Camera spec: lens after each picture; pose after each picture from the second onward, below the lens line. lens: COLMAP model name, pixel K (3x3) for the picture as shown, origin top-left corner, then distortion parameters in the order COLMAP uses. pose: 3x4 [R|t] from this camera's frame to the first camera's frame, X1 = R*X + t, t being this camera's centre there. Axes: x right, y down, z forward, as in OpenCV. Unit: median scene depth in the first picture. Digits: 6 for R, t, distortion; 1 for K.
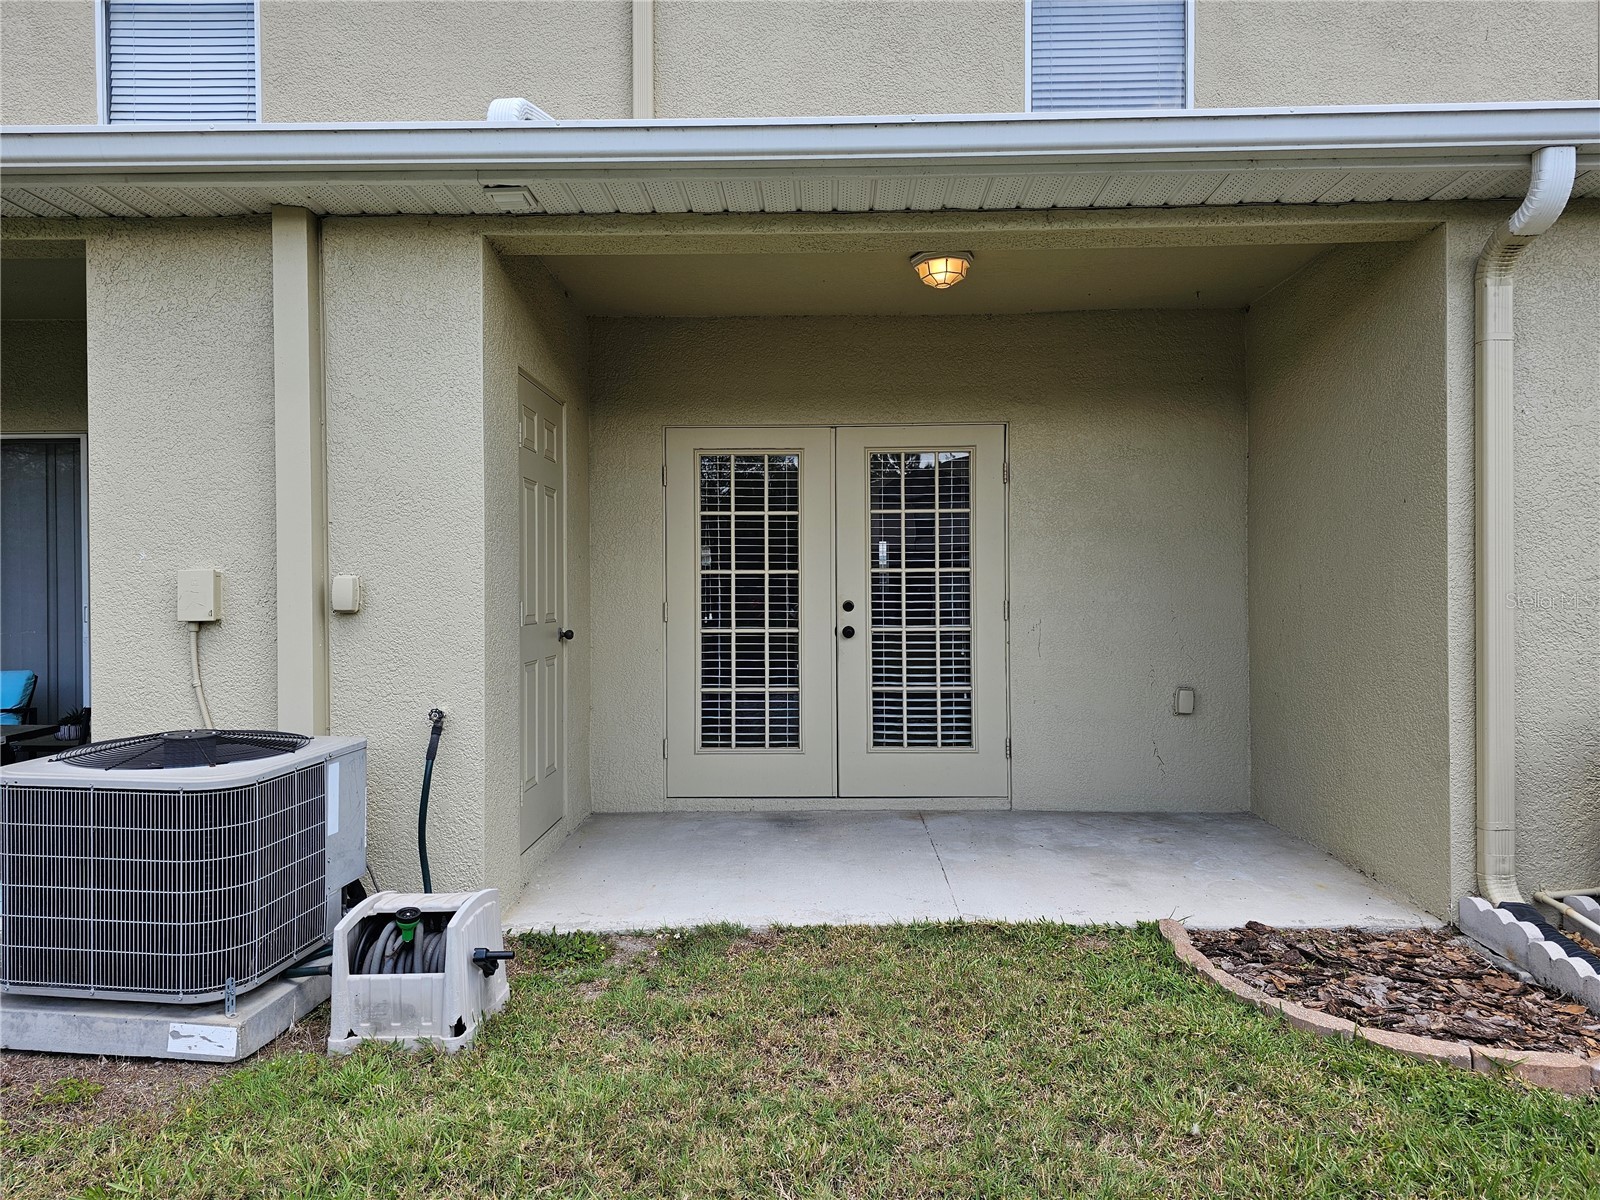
lens RADIAL K [[1089.0, 0, 800.0], [0, 1089.0, 600.0], [0, 0, 1]] dist [0.142083, -0.212645]
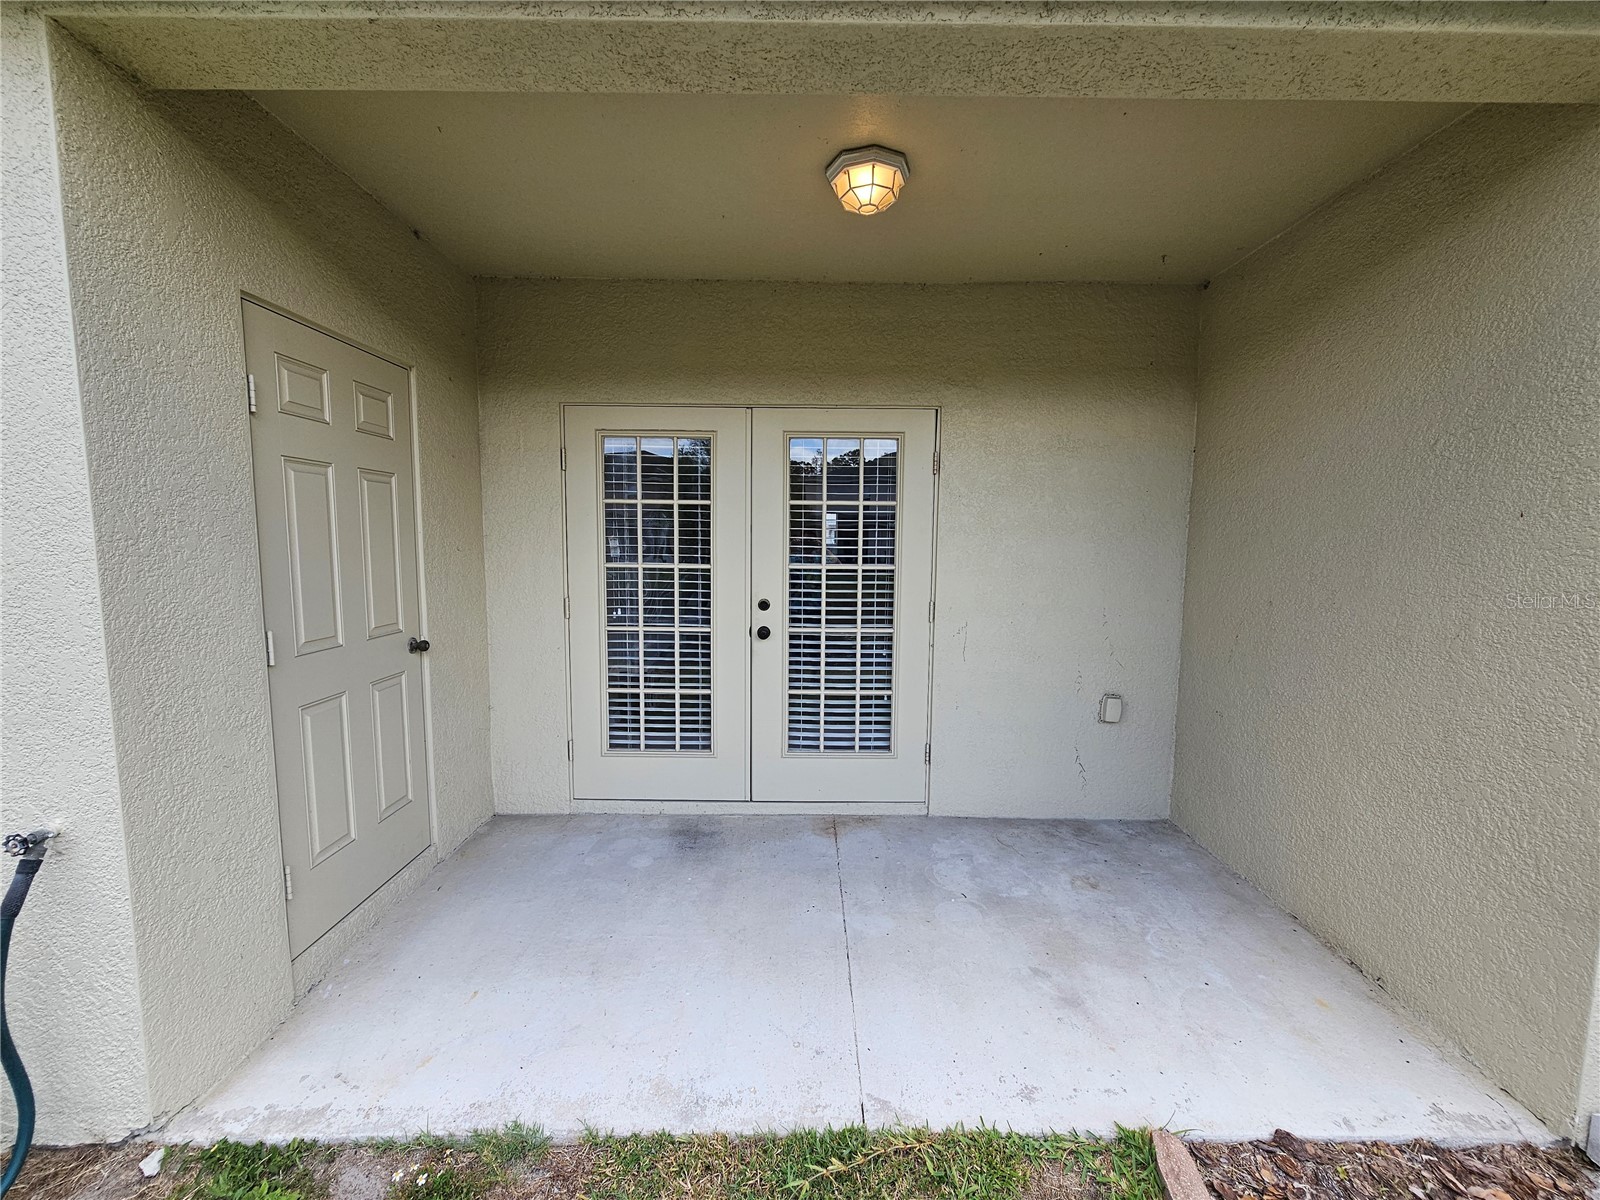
lens RADIAL K [[659.6, 0, 802.4], [0, 659.6, 608.7], [0, 0, 1]] dist [-0.001745, -0.000445]
pose [[0.999738, 0.014663, 0.017564, 0.067297], [-0.016349, 0.994848, 0.100052, -0.047606], [-0.016006, -0.100313, 0.994827, 0.436673]]
